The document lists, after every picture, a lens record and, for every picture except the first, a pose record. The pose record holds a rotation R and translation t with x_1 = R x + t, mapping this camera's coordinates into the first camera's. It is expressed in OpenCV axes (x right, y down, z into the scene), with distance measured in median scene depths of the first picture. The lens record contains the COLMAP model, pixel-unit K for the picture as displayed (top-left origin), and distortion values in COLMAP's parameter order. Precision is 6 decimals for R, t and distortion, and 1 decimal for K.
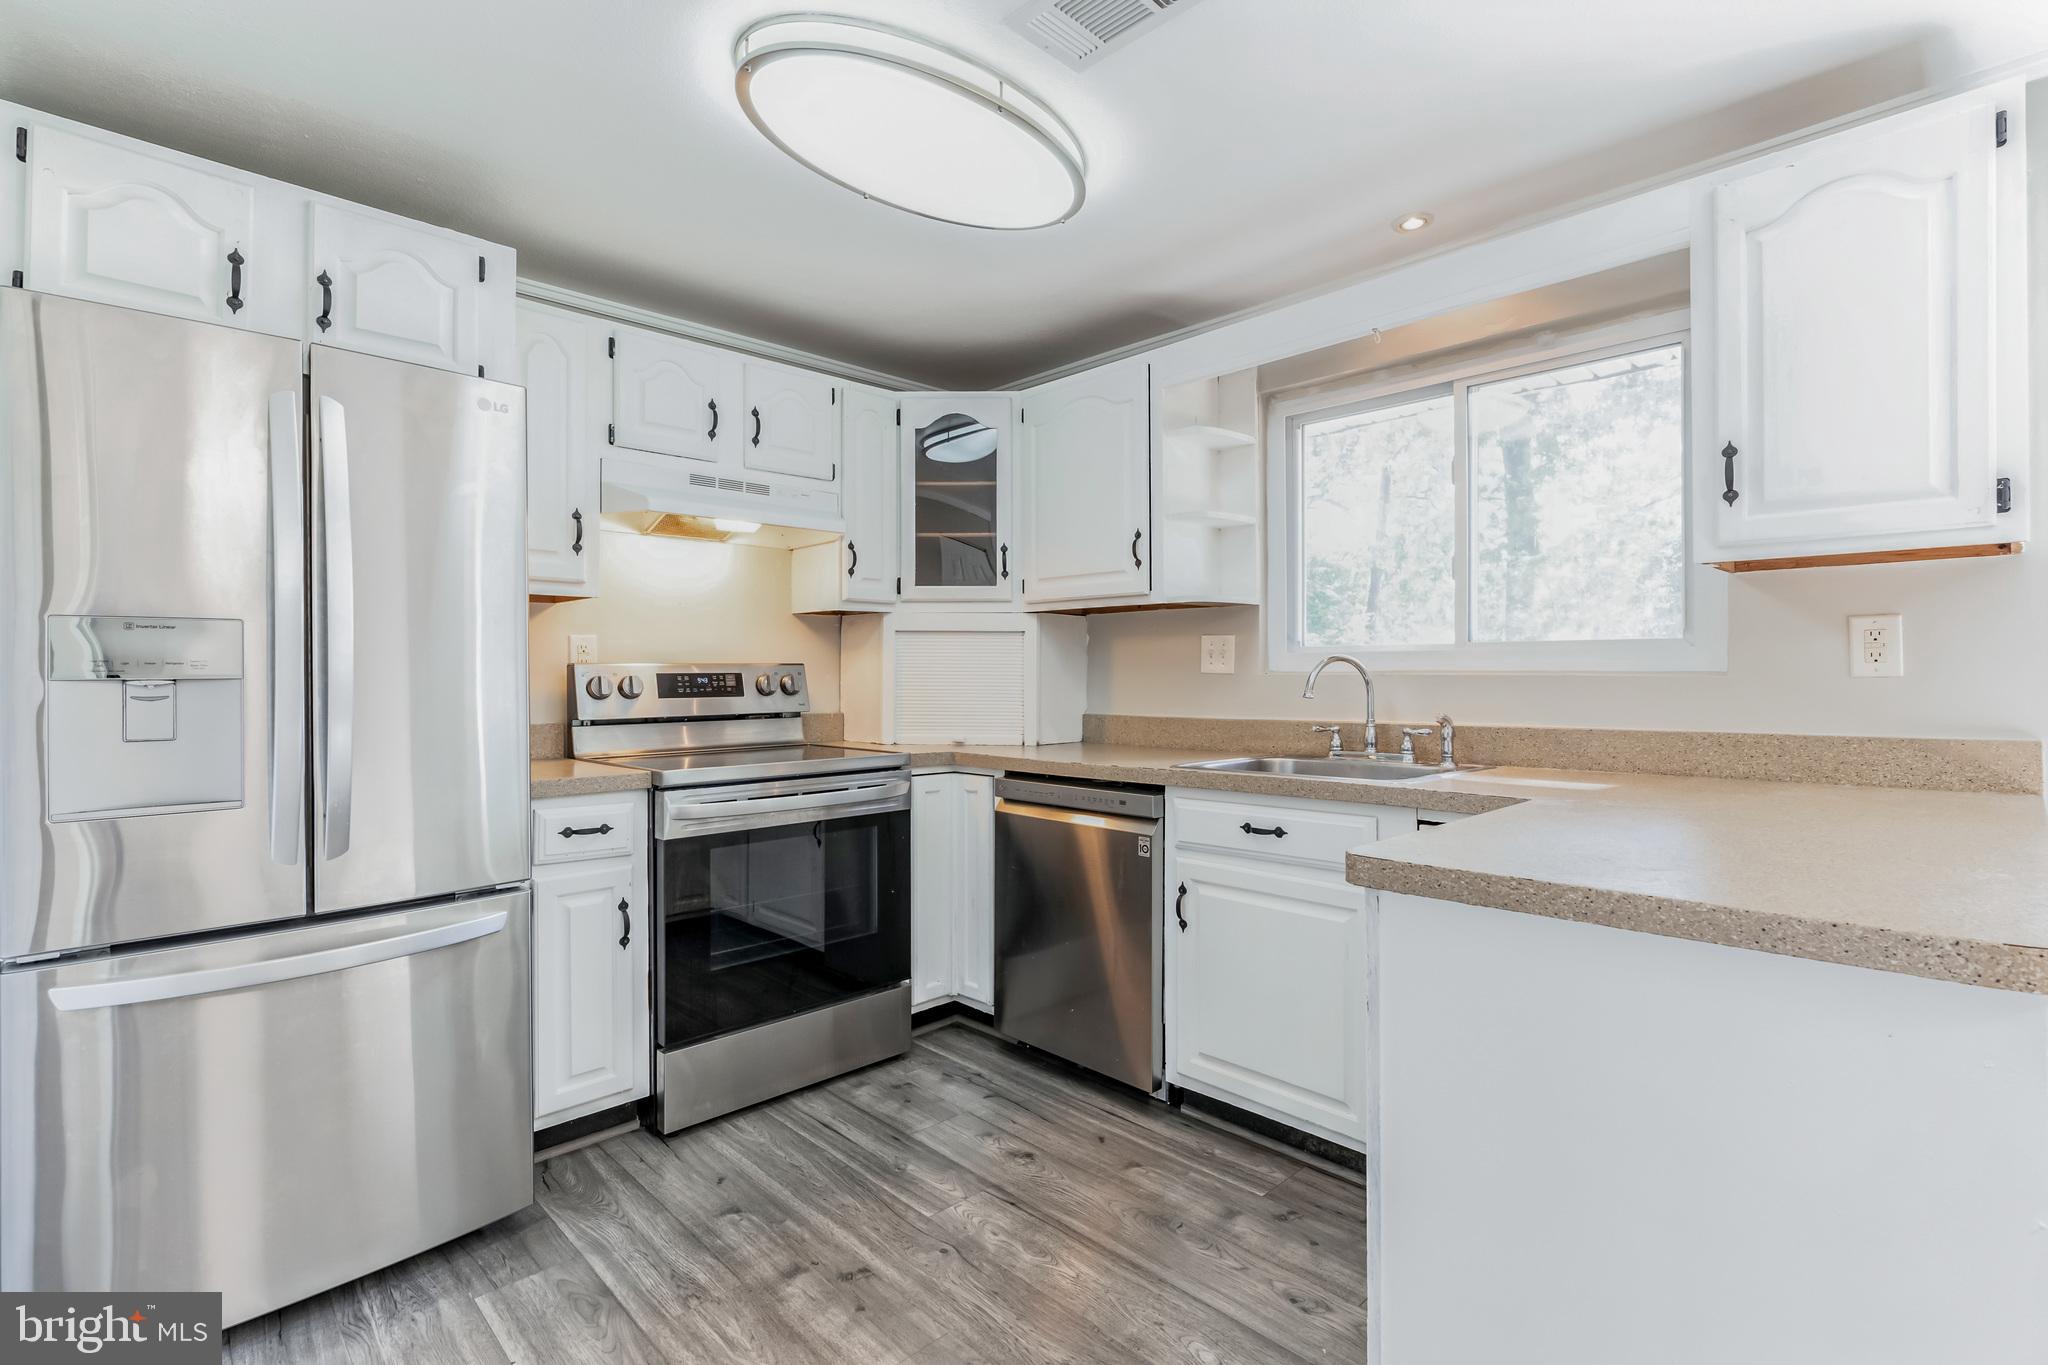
lens RADIAL K [[956.6, 0, 1023.0], [0, 956.6, 667.8], [0, 0, 1]] dist [-0.011283, 0.002613]
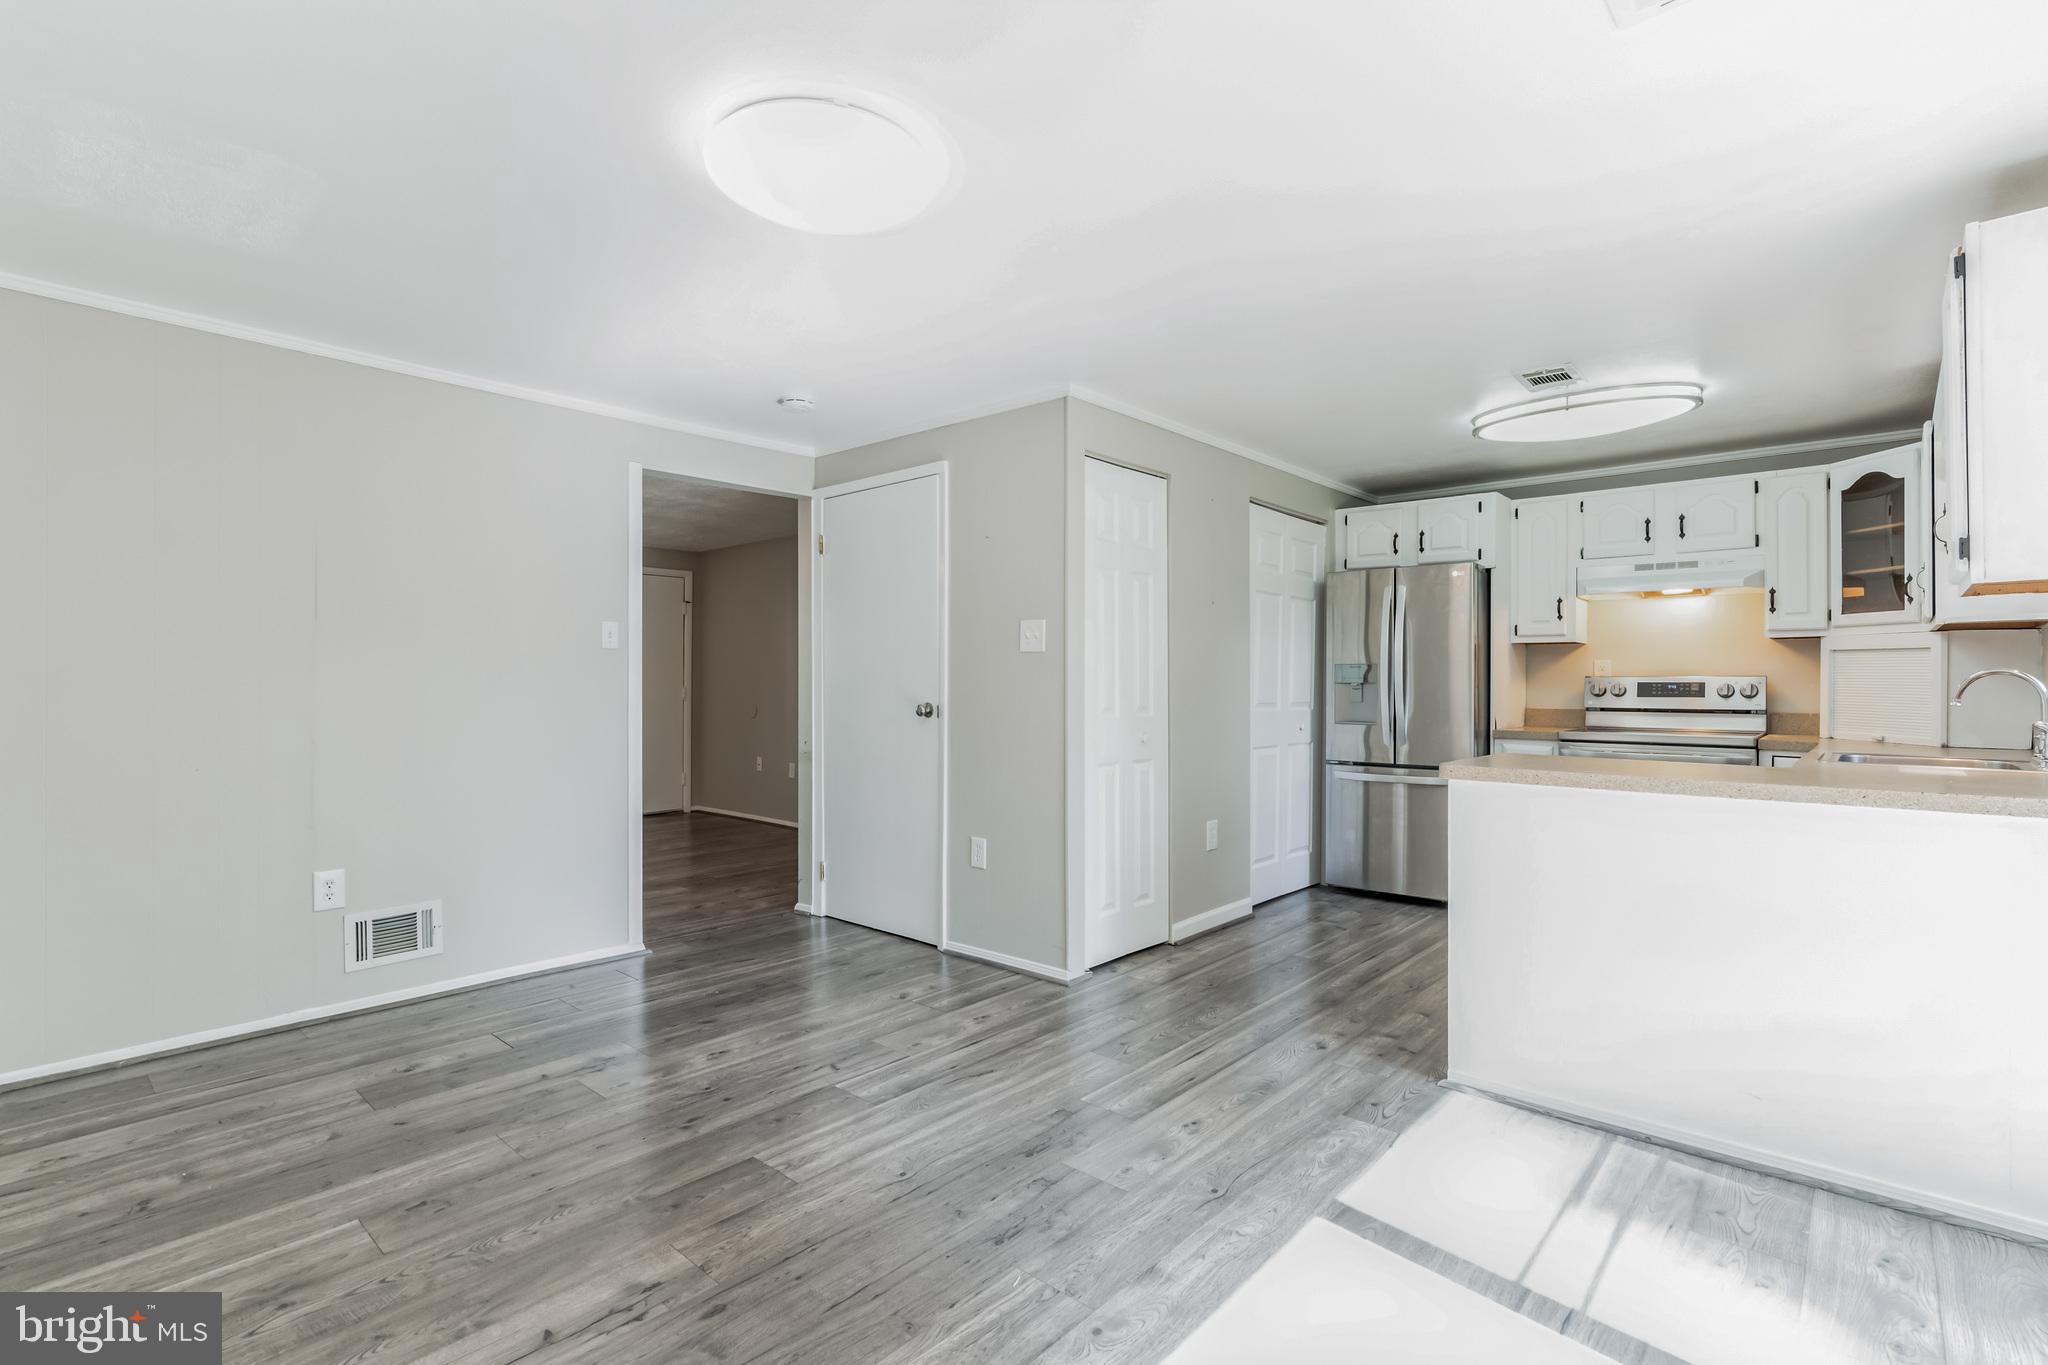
lens RADIAL K [[956.6, 0, 1016.9], [0, 956.6, 674.7], [0, 0, 1]] dist [-0.011283, 0.002613]
pose [[0.067132, -0.004681, -0.997733, 1.218035], [0.002132, 0.999987, -0.004548, -0.002153], [0.997742, -0.001821, 0.067141, -0.205131]]
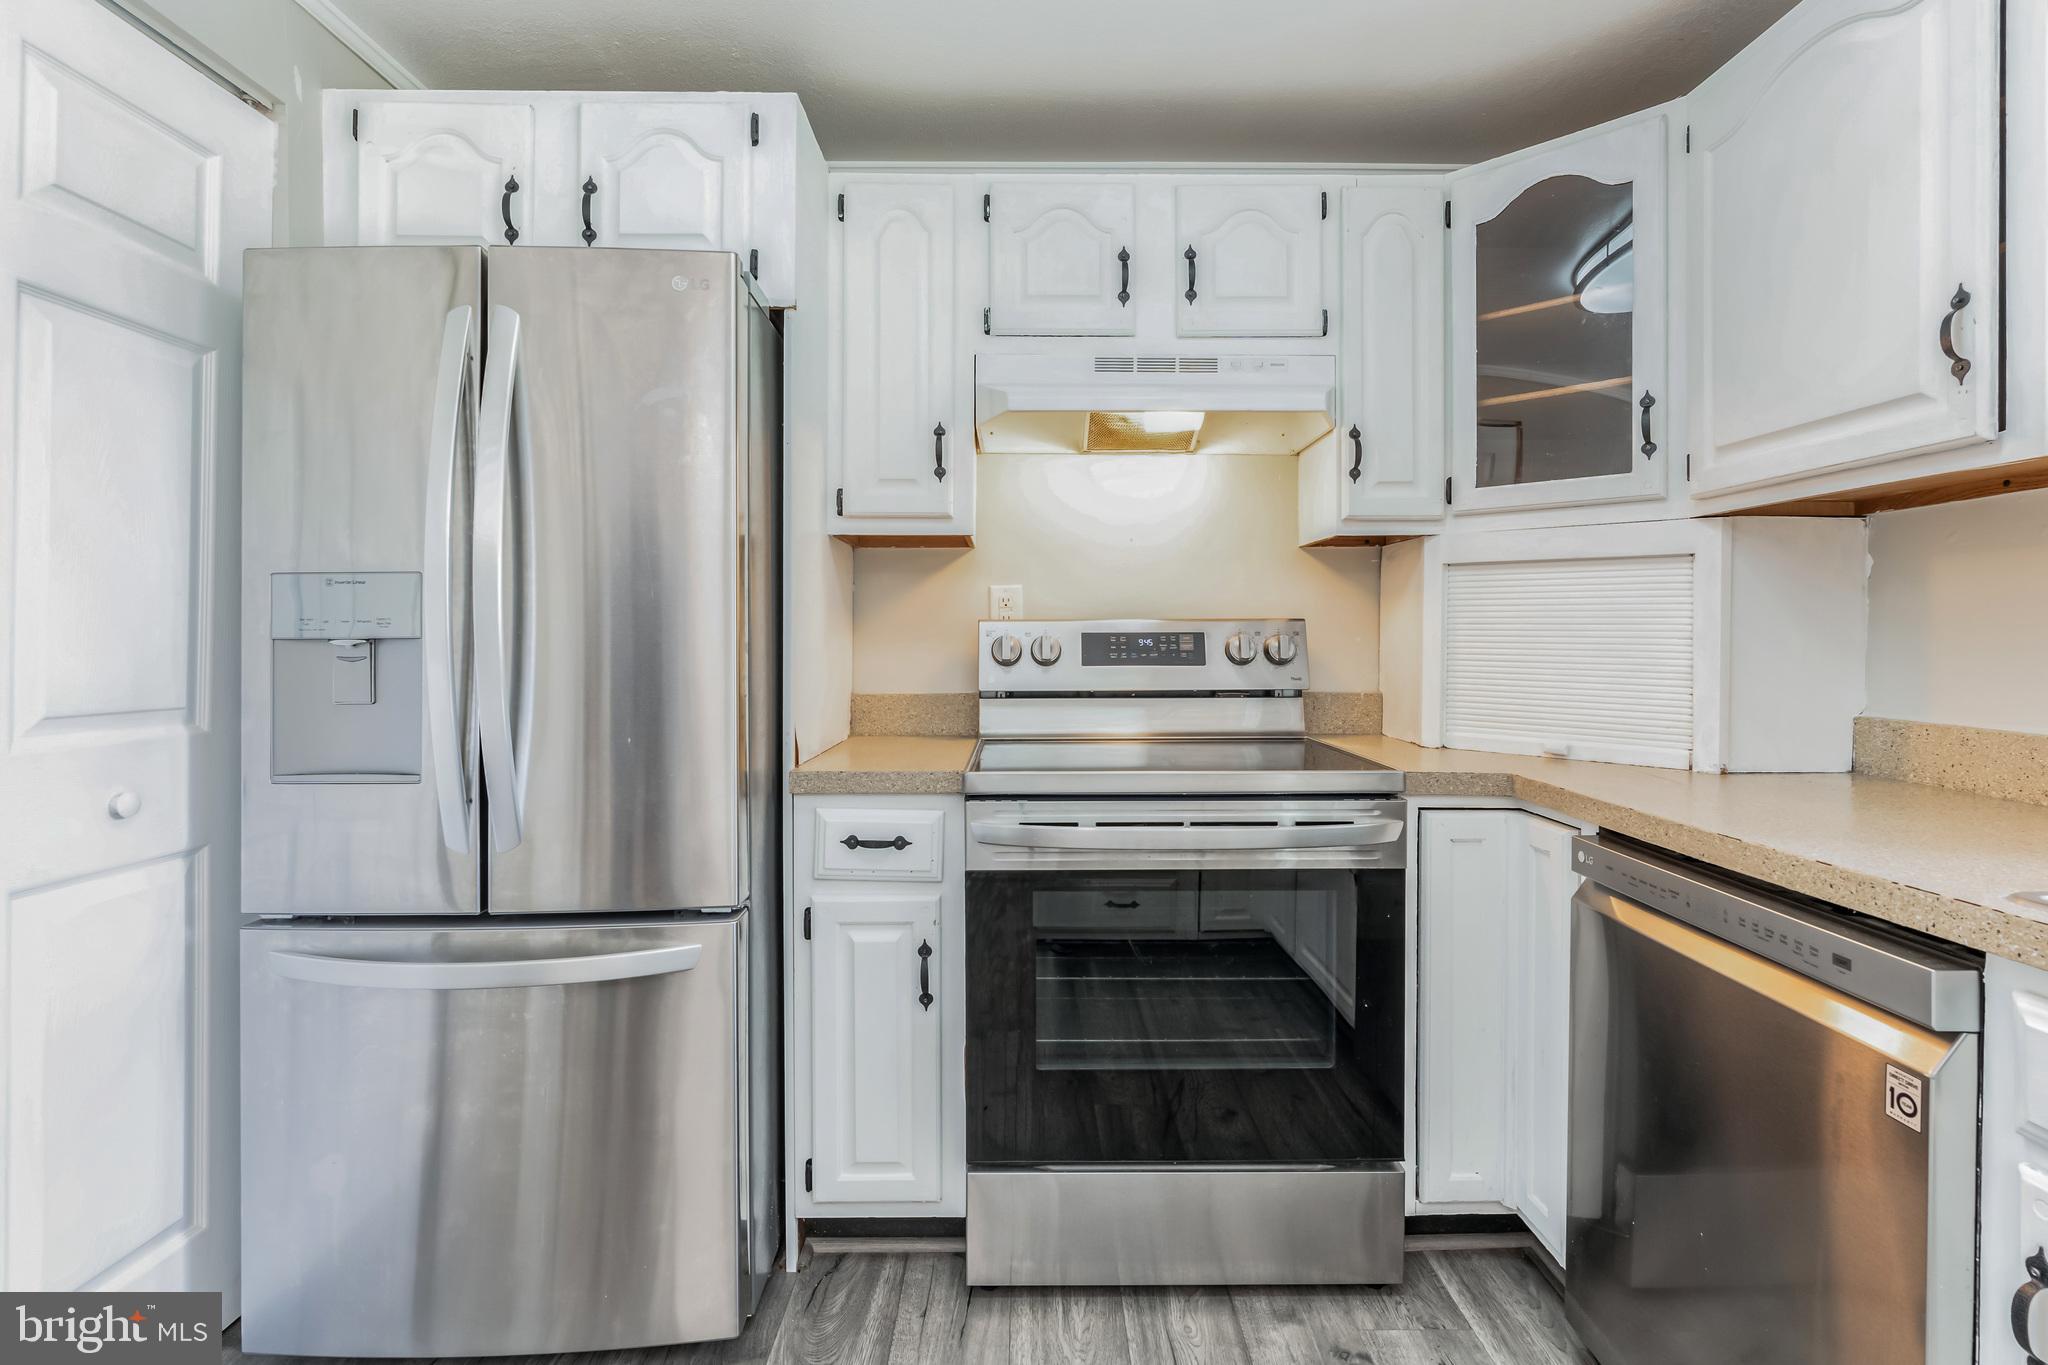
lens RADIAL K [[956.6, 0, 1030.3], [0, 956.6, 637.1], [0, 0, 1]] dist [-0.011283, 0.002613]
pose [[0.719052, 0.005094, -0.694938, 0.116487], [0.002701, 0.999945, 0.010124, 0.001538], [0.694951, -0.009157, 0.718998, 0.422548]]
